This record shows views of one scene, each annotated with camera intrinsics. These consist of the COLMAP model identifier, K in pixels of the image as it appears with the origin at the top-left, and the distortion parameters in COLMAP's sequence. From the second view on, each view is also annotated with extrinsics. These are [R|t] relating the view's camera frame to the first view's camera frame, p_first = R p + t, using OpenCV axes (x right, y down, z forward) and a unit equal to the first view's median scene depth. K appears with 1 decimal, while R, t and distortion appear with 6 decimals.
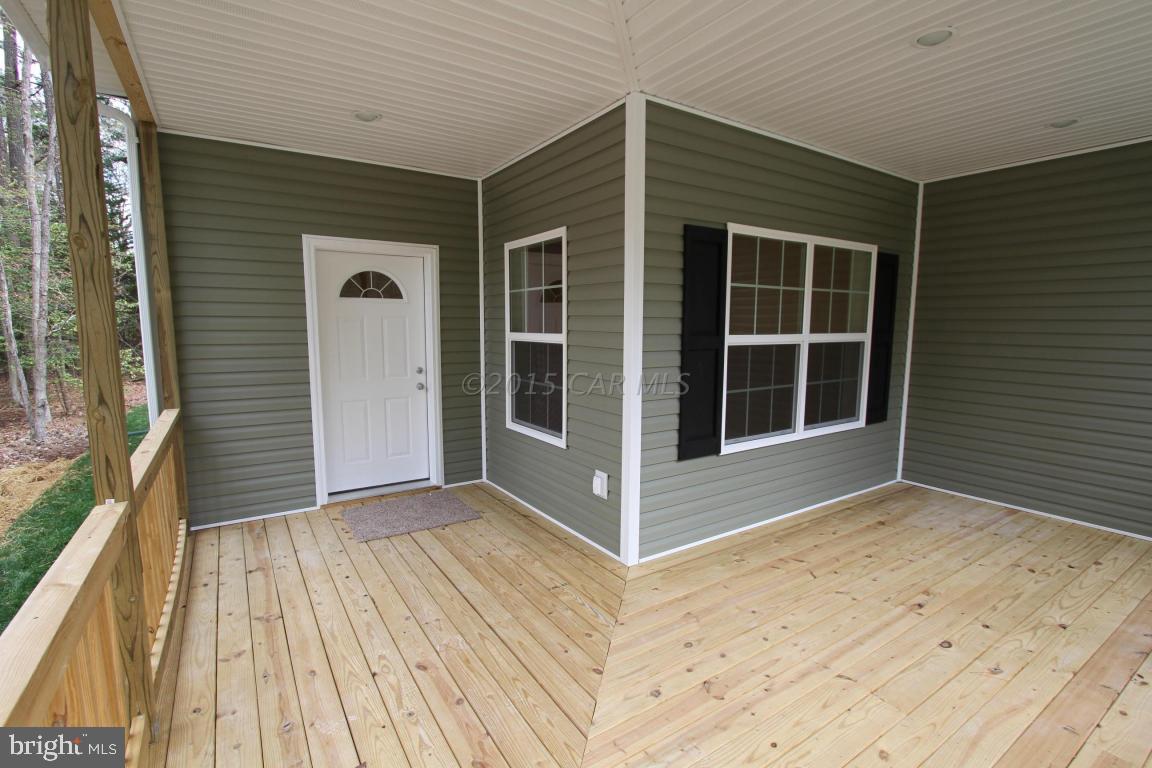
lens RADIAL K [[529.2, 0, 573.2], [0, 529.2, 386.8], [0, 0, 1]] dist [-0.010813, -0.000736]
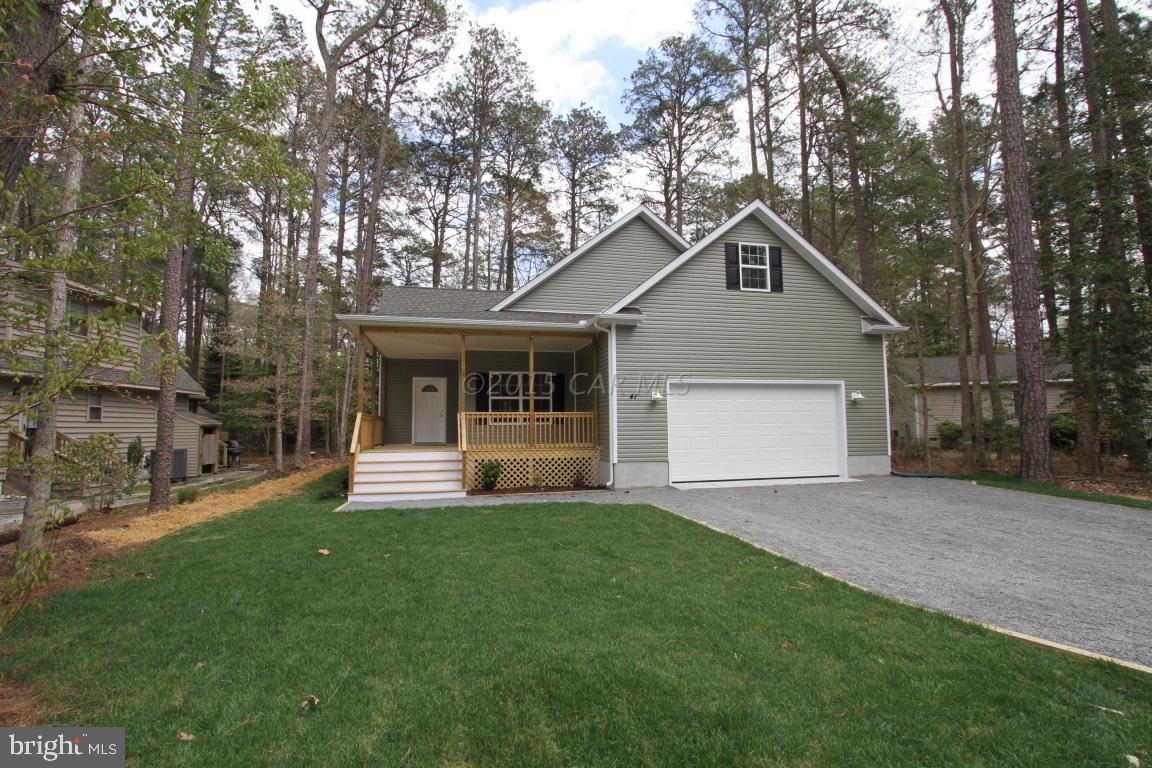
lens RADIAL K [[529.2, 0, 577.8], [0, 529.2, 387.8], [0, 0, 1]] dist [-0.010813, -0.000736]
pose [[0.941949, -0.036188, -0.333801, 2.107262], [-0.027266, 0.982647, -0.183473, 0.525422], [0.334648, 0.181923, 0.924616, -2.408299]]
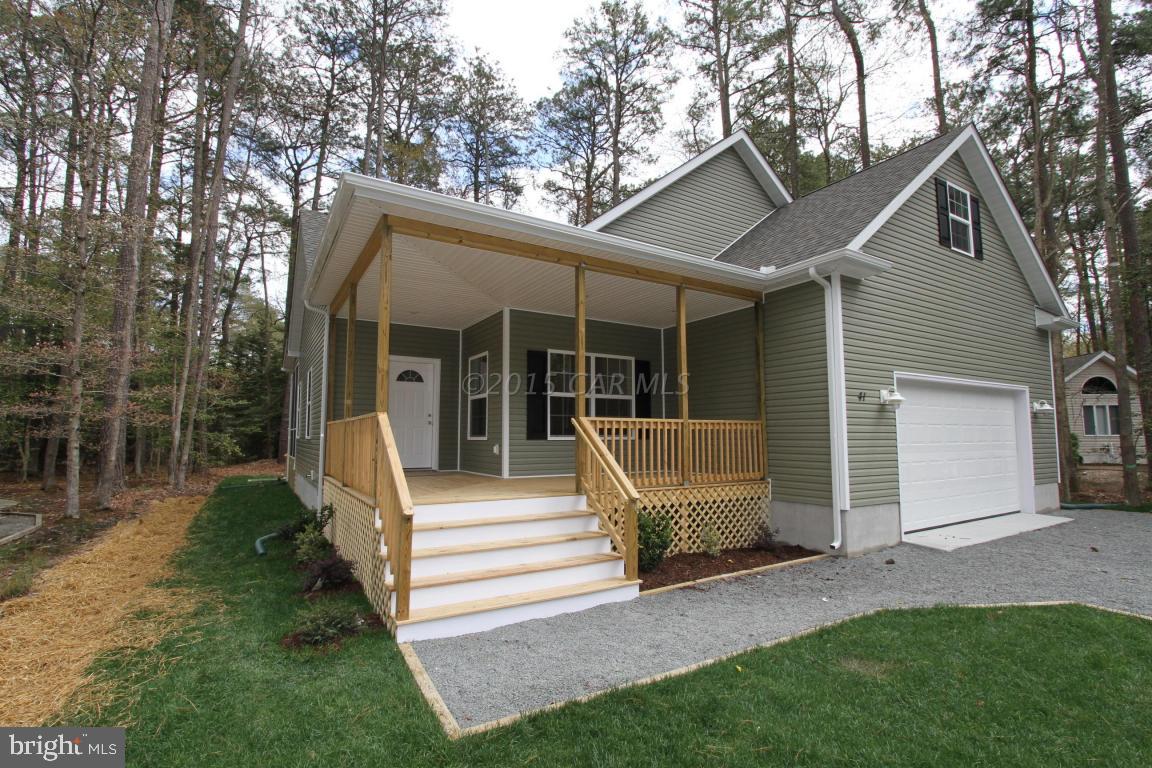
lens RADIAL K [[529.2, 0, 573.6], [0, 529.2, 384.5], [0, 0, 1]] dist [-0.010813, -0.000736]
pose [[0.999318, -0.005905, -0.036437, 0.437647], [-0.002024, 0.976873, -0.213812, 0.358353], [0.036857, 0.213740, 0.976195, -1.292055]]
